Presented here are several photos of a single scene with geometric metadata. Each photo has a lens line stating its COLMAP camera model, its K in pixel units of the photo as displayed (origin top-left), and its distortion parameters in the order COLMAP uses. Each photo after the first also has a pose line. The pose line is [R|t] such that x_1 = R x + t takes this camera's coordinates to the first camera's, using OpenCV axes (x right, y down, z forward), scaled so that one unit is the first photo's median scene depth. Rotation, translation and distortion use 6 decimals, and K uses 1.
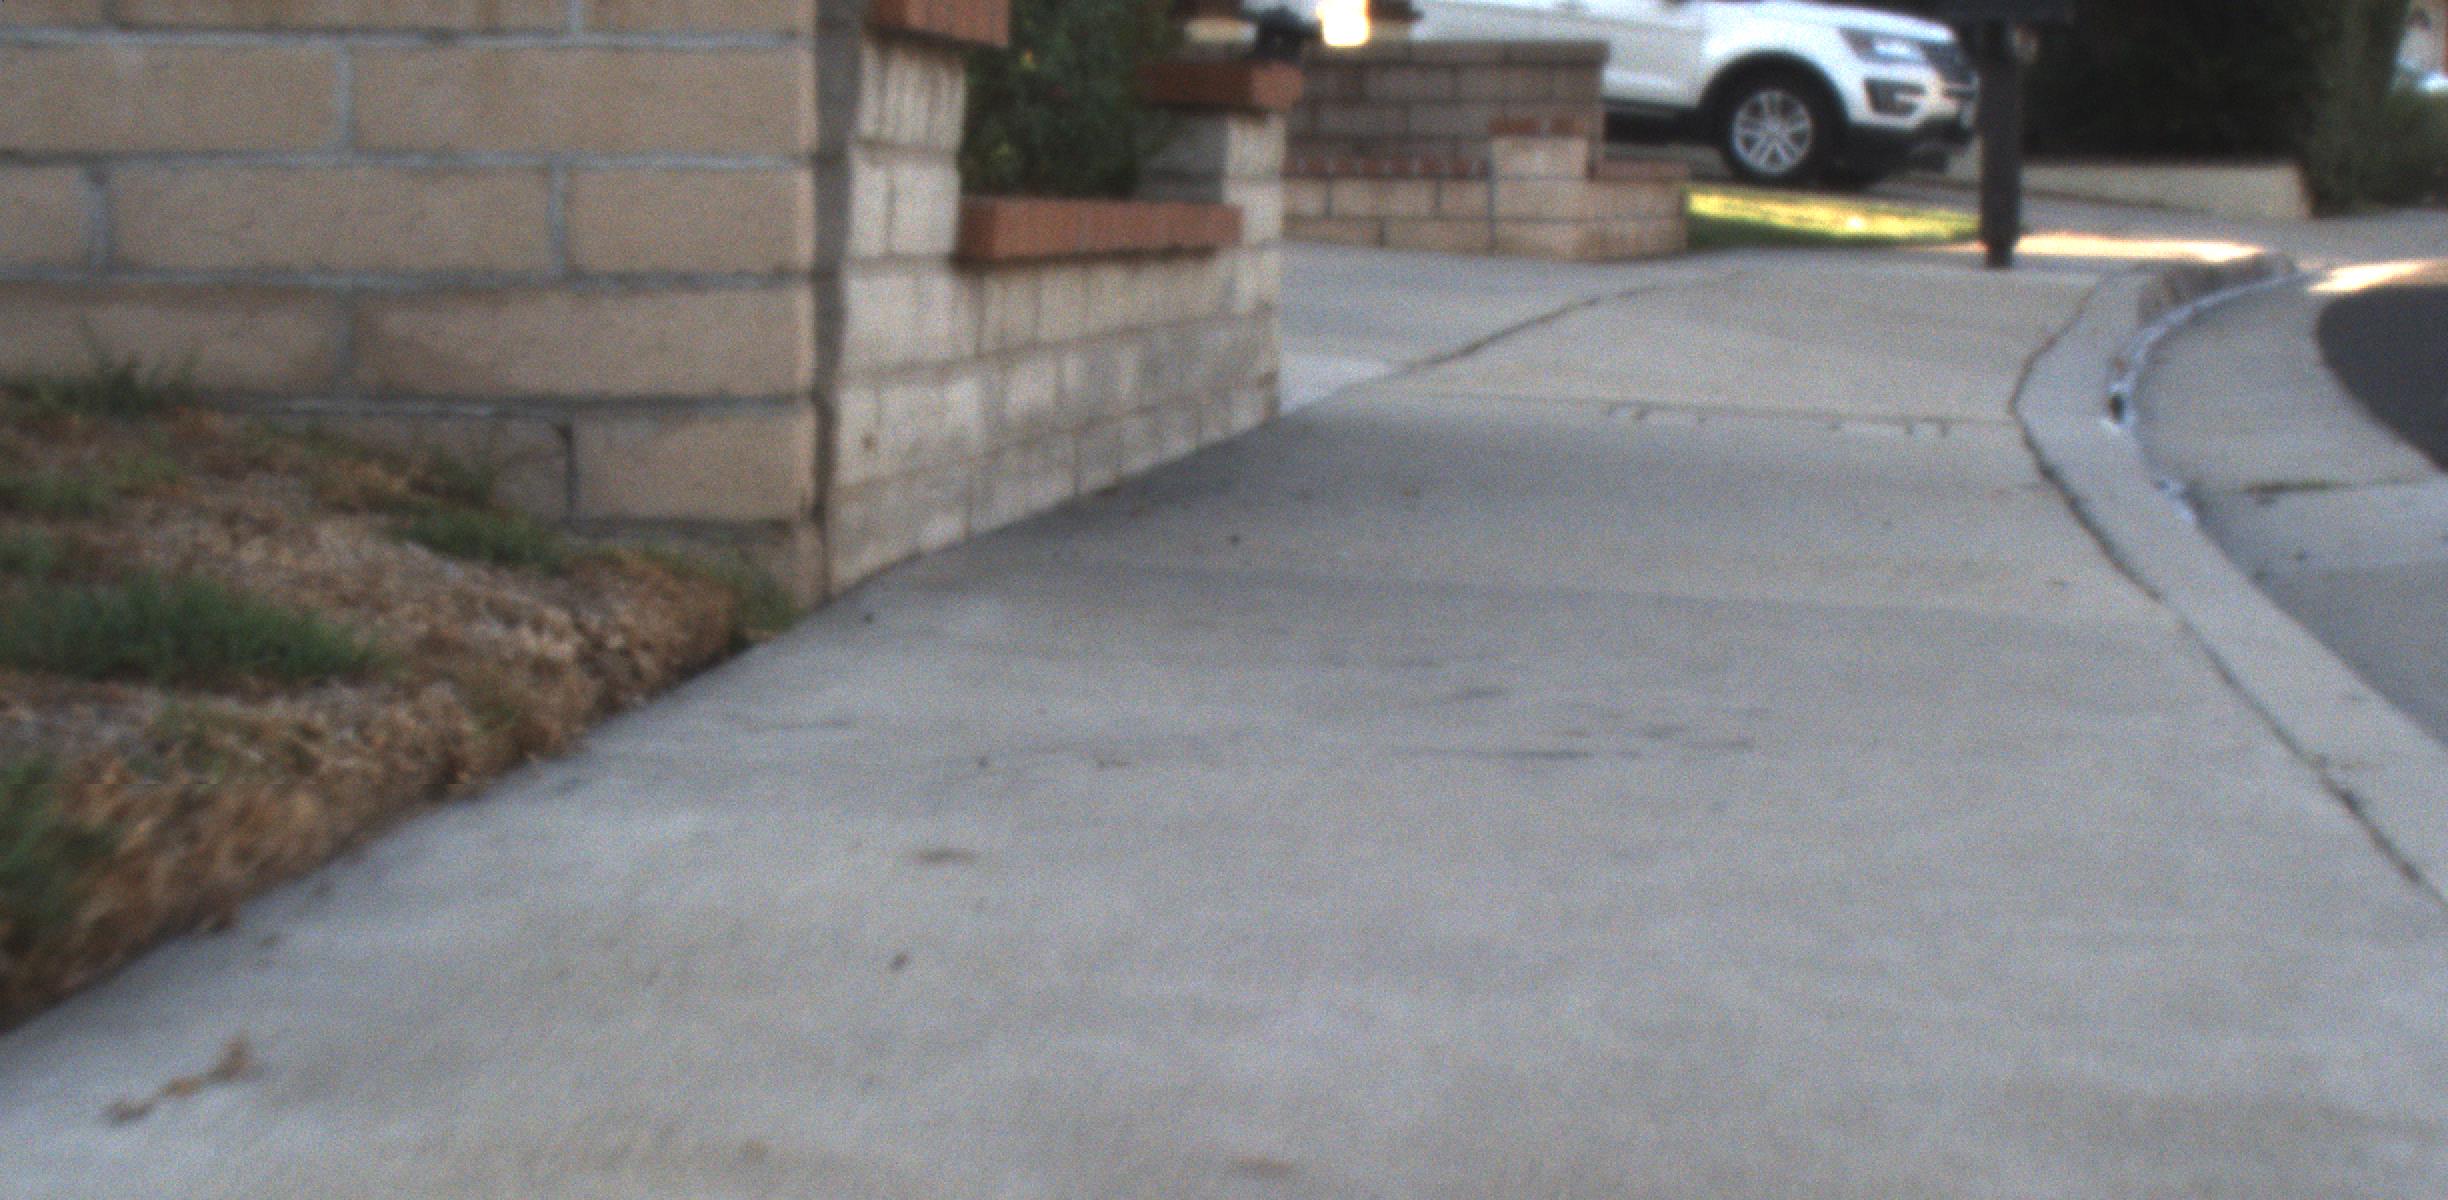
lens RADIAL K [[4379.0, 0, 1229.2], [0, 4379.0, 604.2], [0, 0, 1]] dist [-0.036311, 0.045530]
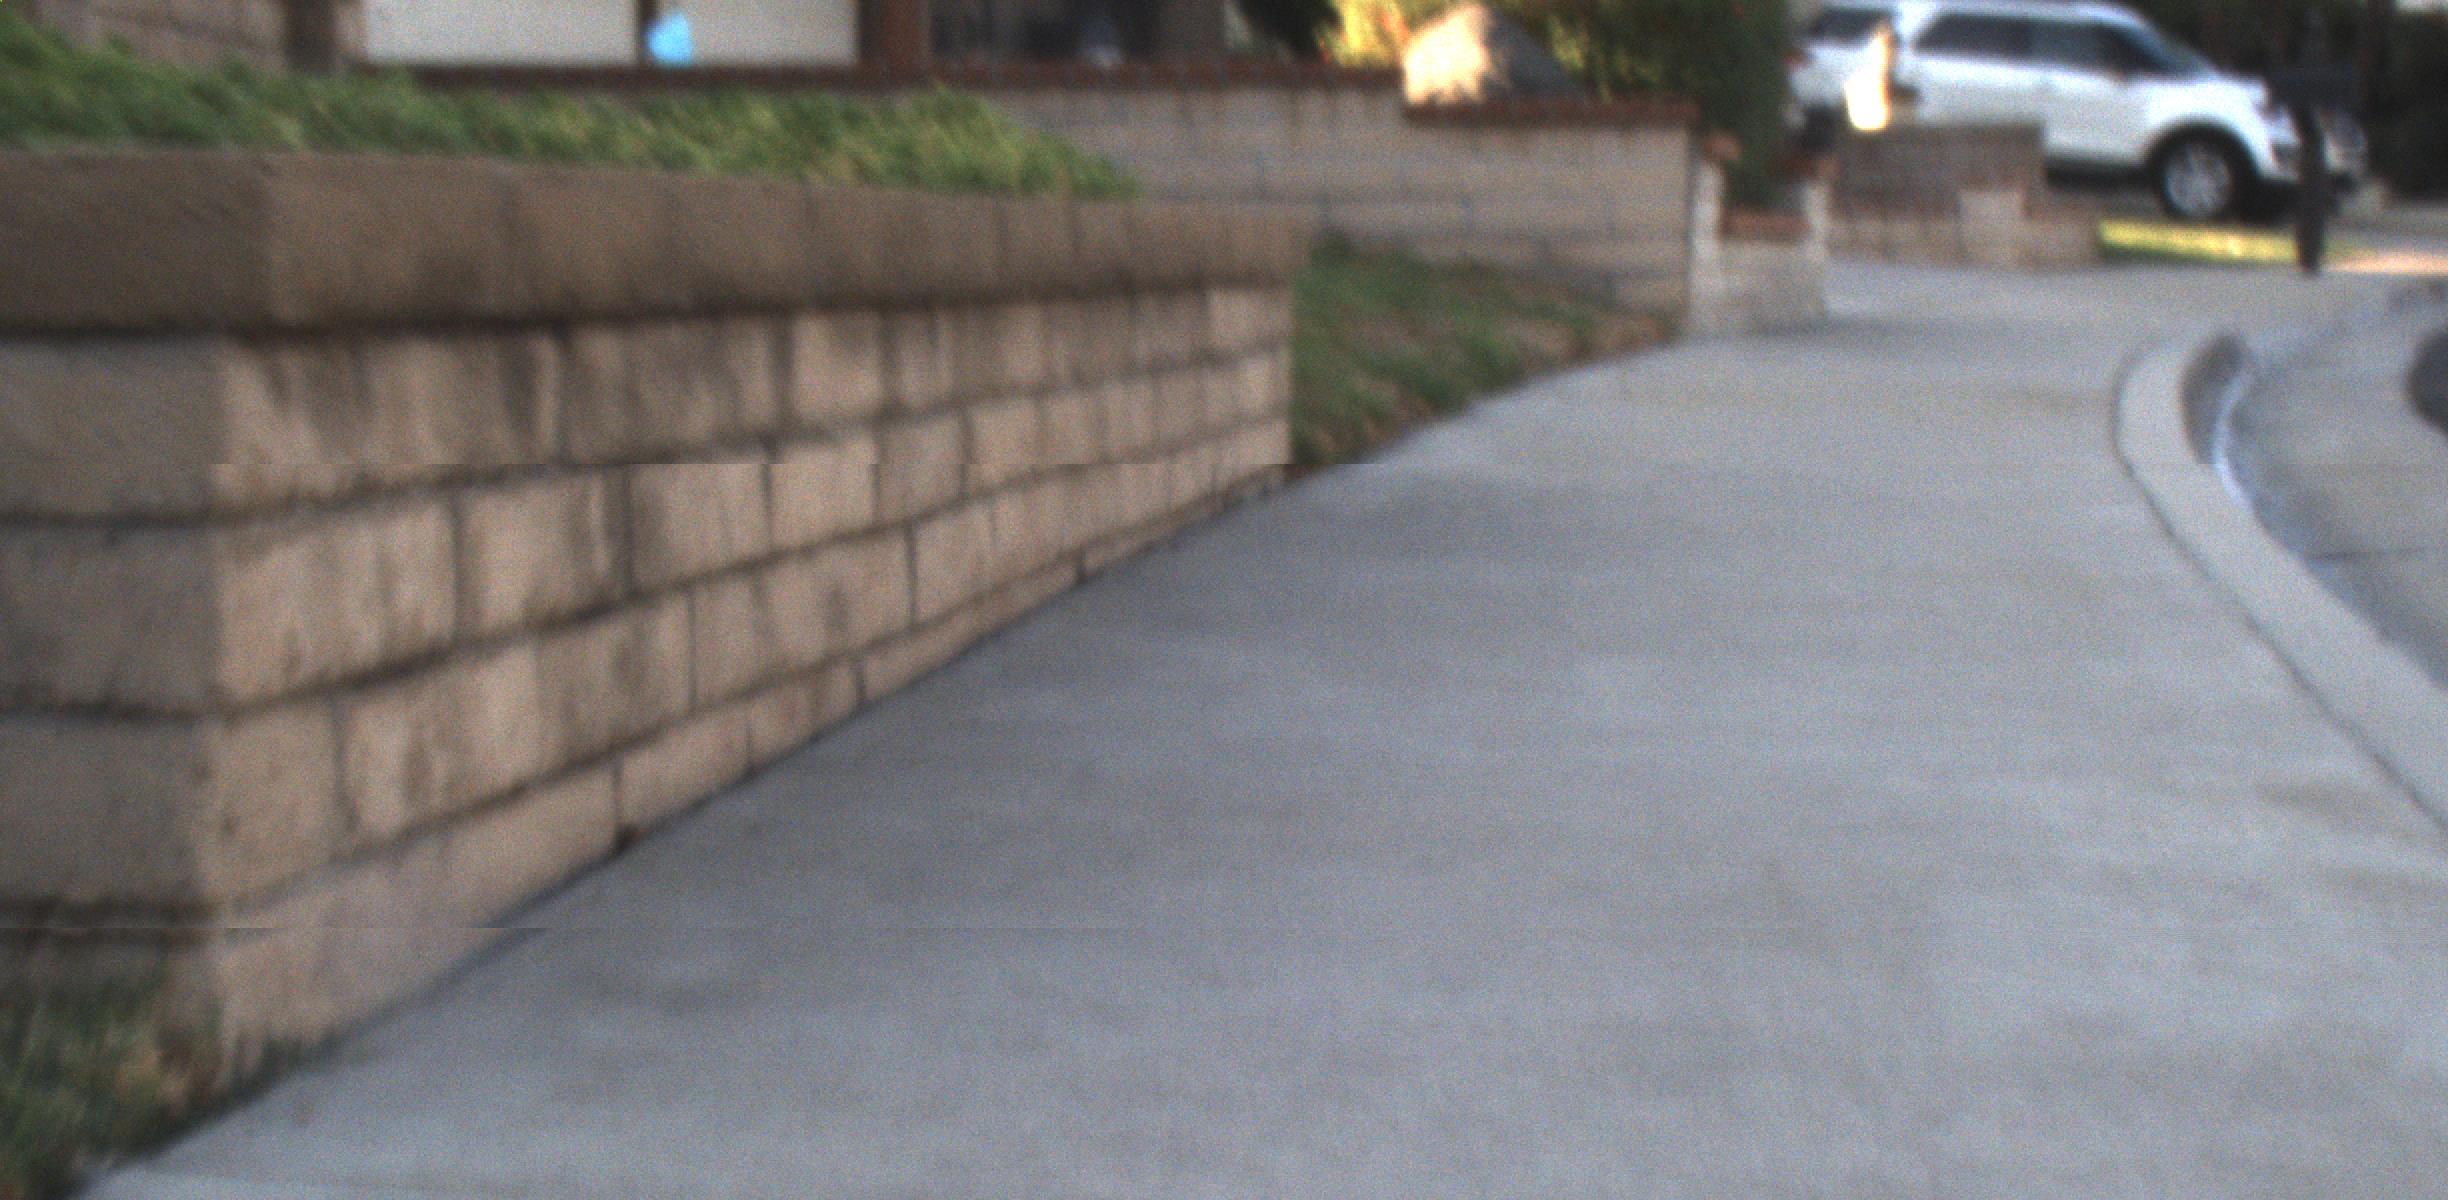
lens RADIAL K [[4356.7, 0, 1229.4], [0, 4356.7, 602.0], [0, 0, 1]] dist [-0.008260, 0.073702]
pose [[0.992756, 0.008832, -0.119827, -0.009300], [-0.010181, 0.999891, -0.010656, 0.052519], [0.119719, 0.011798, 0.992738, -0.498378]]
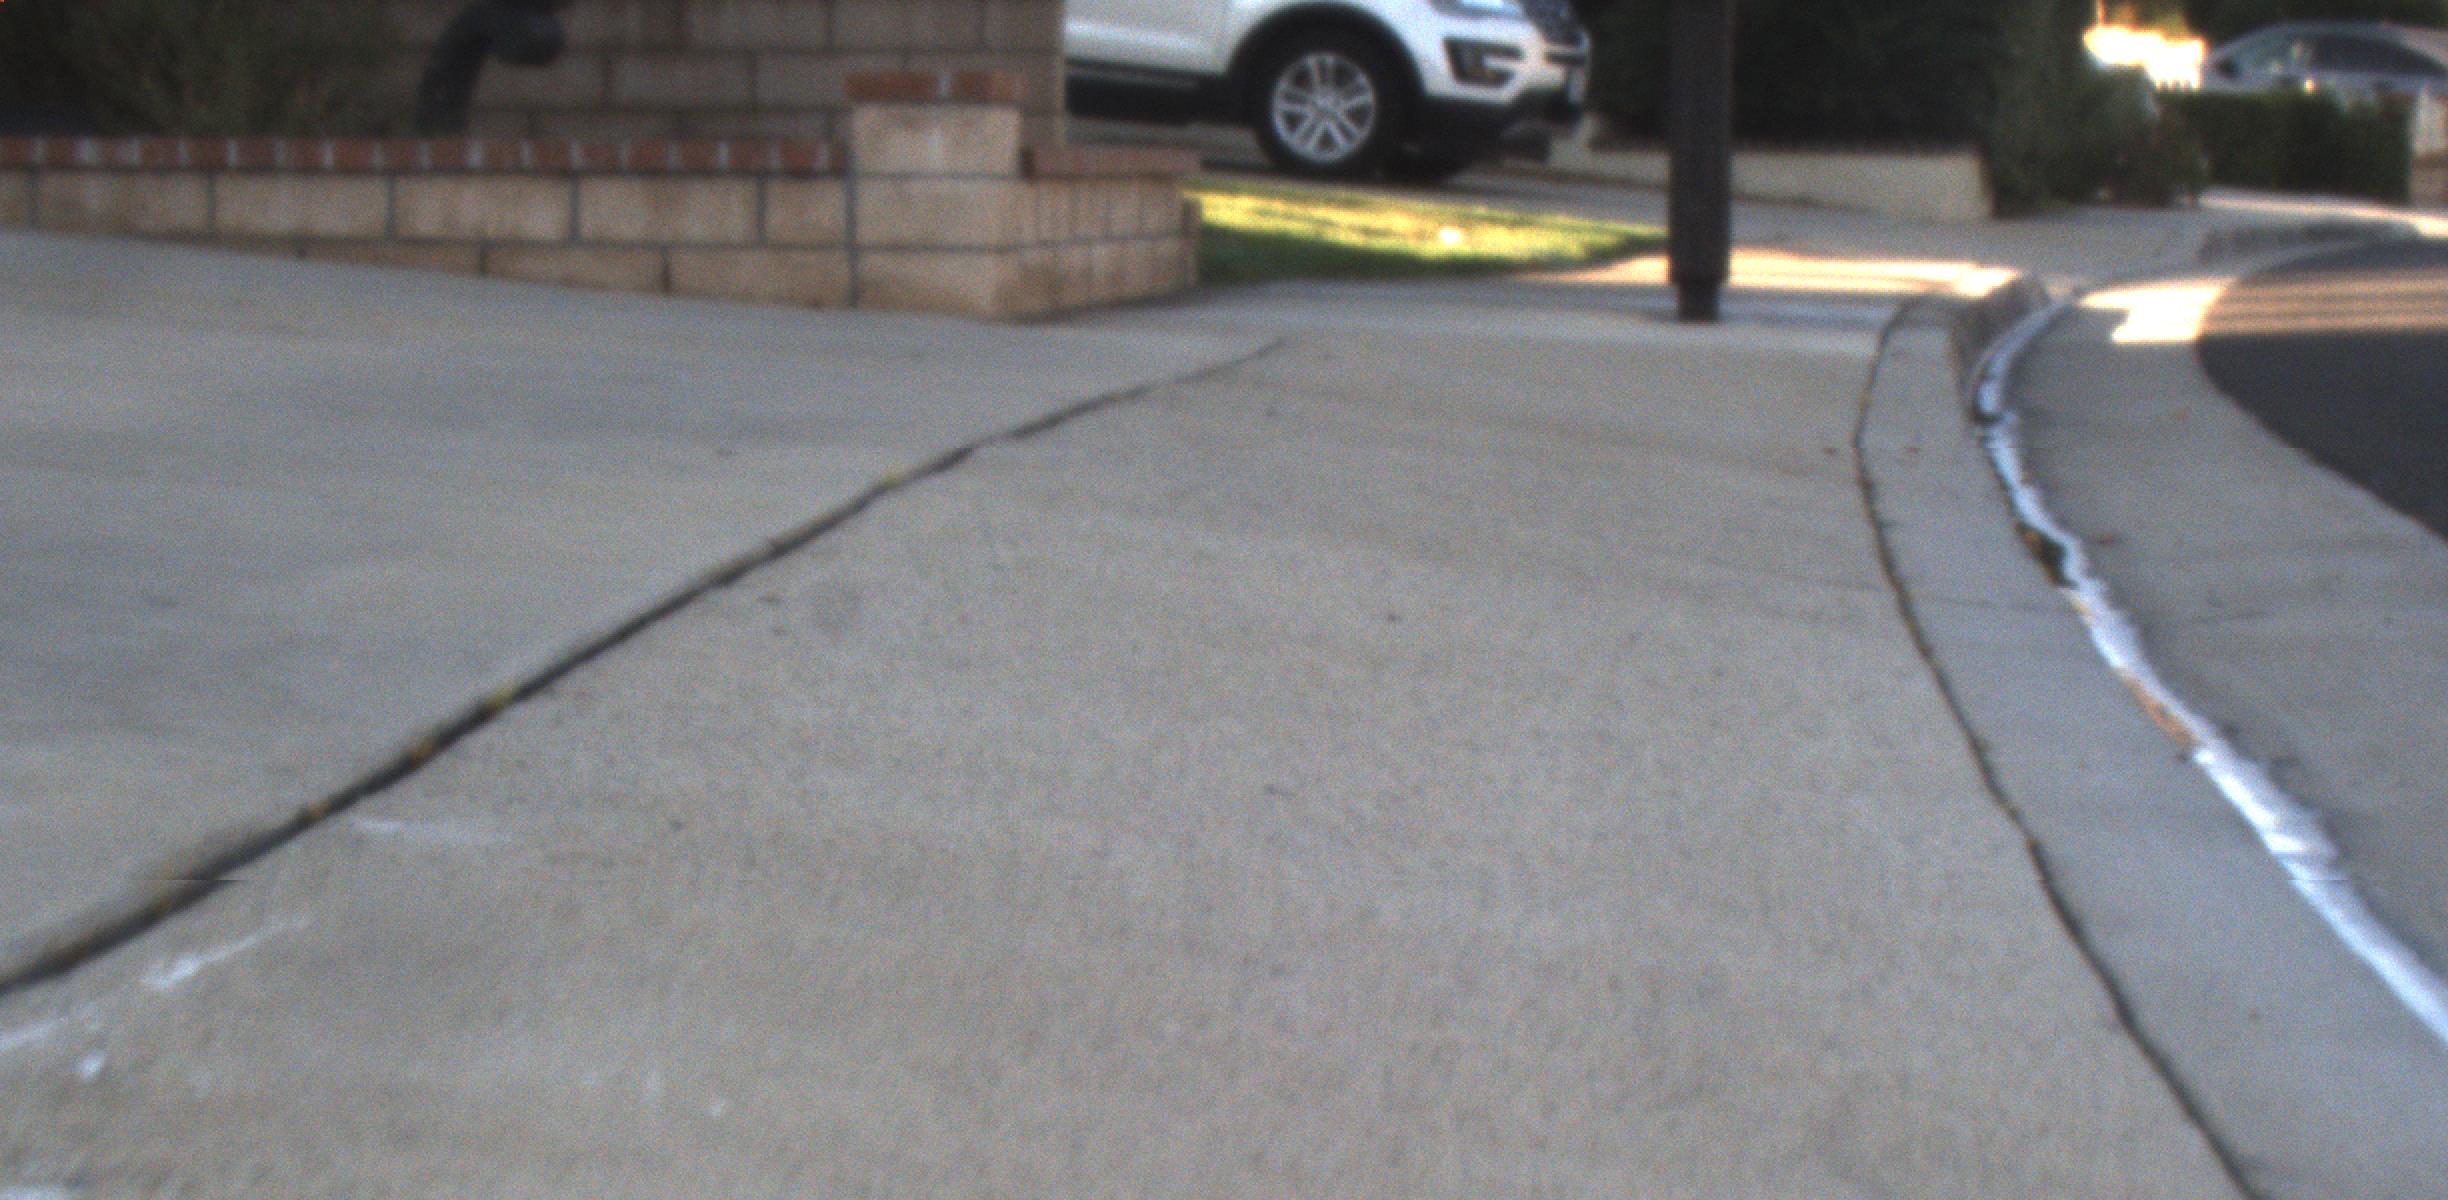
lens RADIAL K [[4402.6, 0, 1225.7], [0, 4402.6, 600.9], [0, 0, 1]] dist [-0.051941, 0.163523]
pose [[0.994770, -0.008192, 0.101814, 0.044803], [0.007943, 0.999964, 0.002857, -0.038453], [-0.101834, -0.002033, 0.994799, 0.377306]]
